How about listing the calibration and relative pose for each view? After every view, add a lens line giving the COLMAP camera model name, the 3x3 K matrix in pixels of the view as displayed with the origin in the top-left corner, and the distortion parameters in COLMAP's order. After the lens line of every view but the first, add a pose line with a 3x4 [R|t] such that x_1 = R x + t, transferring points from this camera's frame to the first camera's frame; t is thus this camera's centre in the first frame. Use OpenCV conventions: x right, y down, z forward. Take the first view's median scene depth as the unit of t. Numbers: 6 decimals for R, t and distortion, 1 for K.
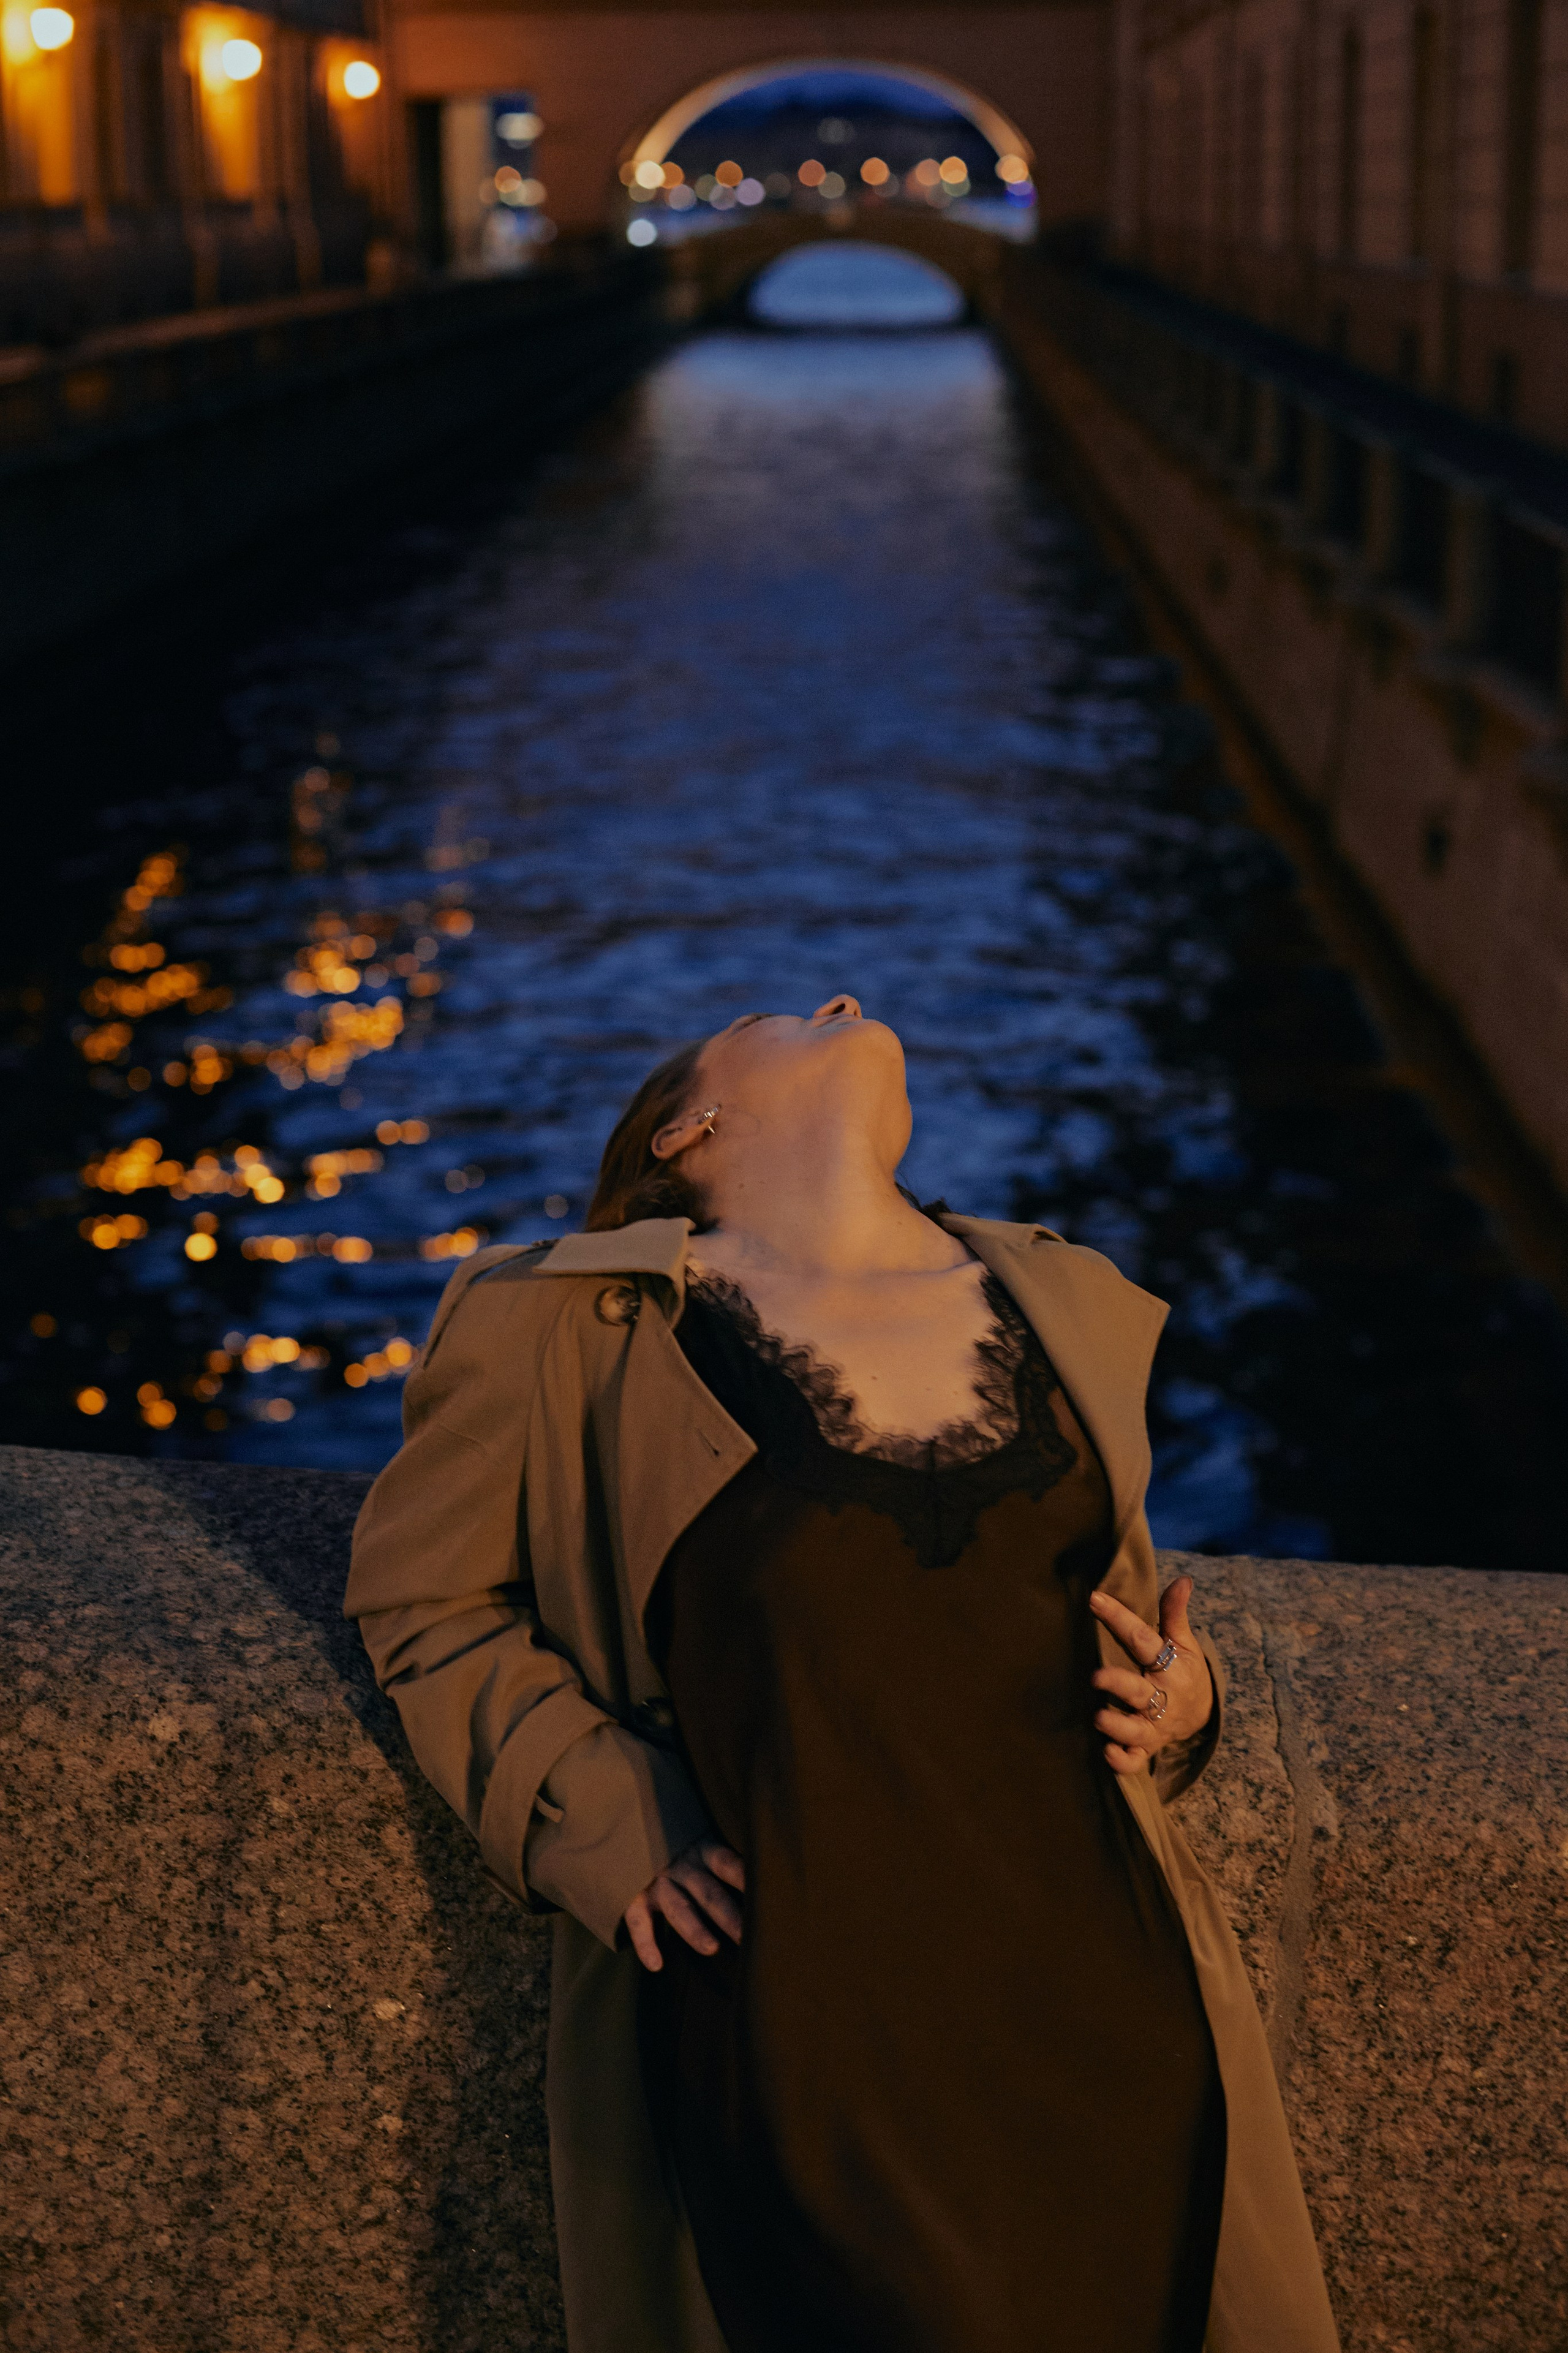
lens RADIAL K [[3465.2, 0, 740.8], [0, 3465.2, 1176.8], [0, 0, 1]] dist [-0.145520, 0.140638]
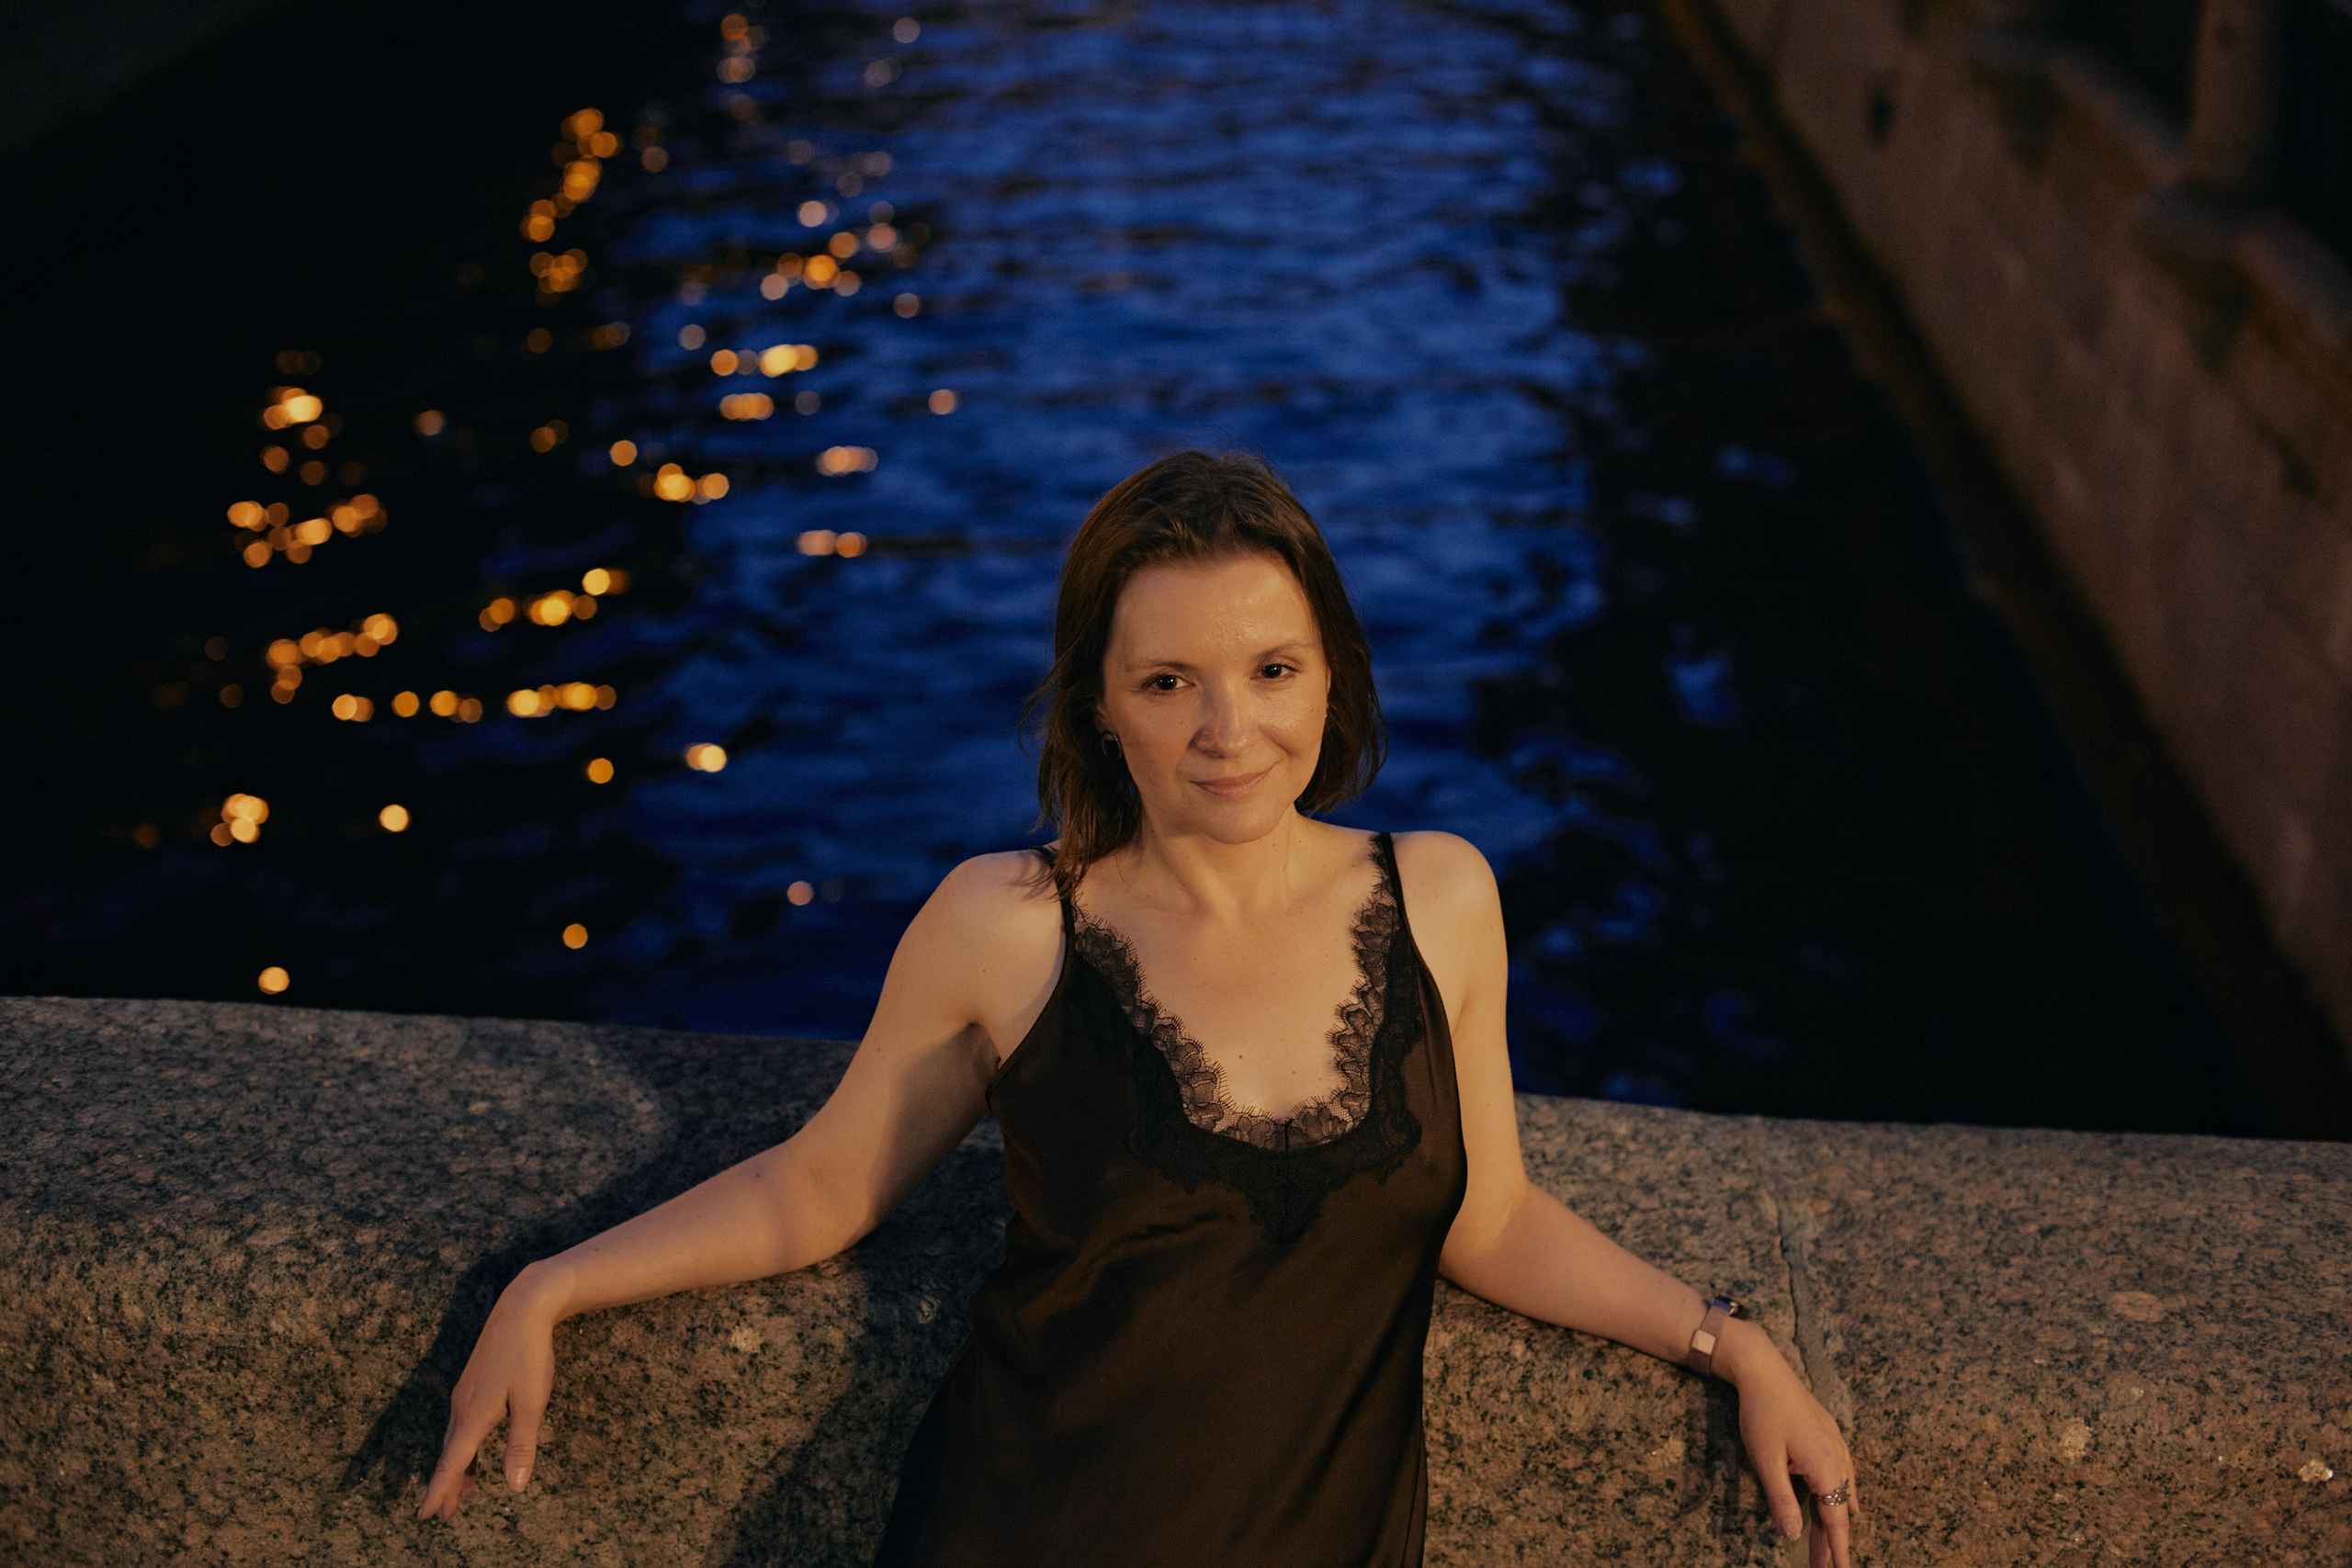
lens RADIAL K [[3442.9, 0, 1176.0], [0, 3442.9, 784.0], [0, 0, 1]] dist [-0.142467, 0.117943]
pose [[0.999998, -0.002013, 0.000555, -0.034509], [0.001941, 0.994122, 0.108250, -0.117888], [-0.000770, -0.108249, 0.994123, -0.024421]]
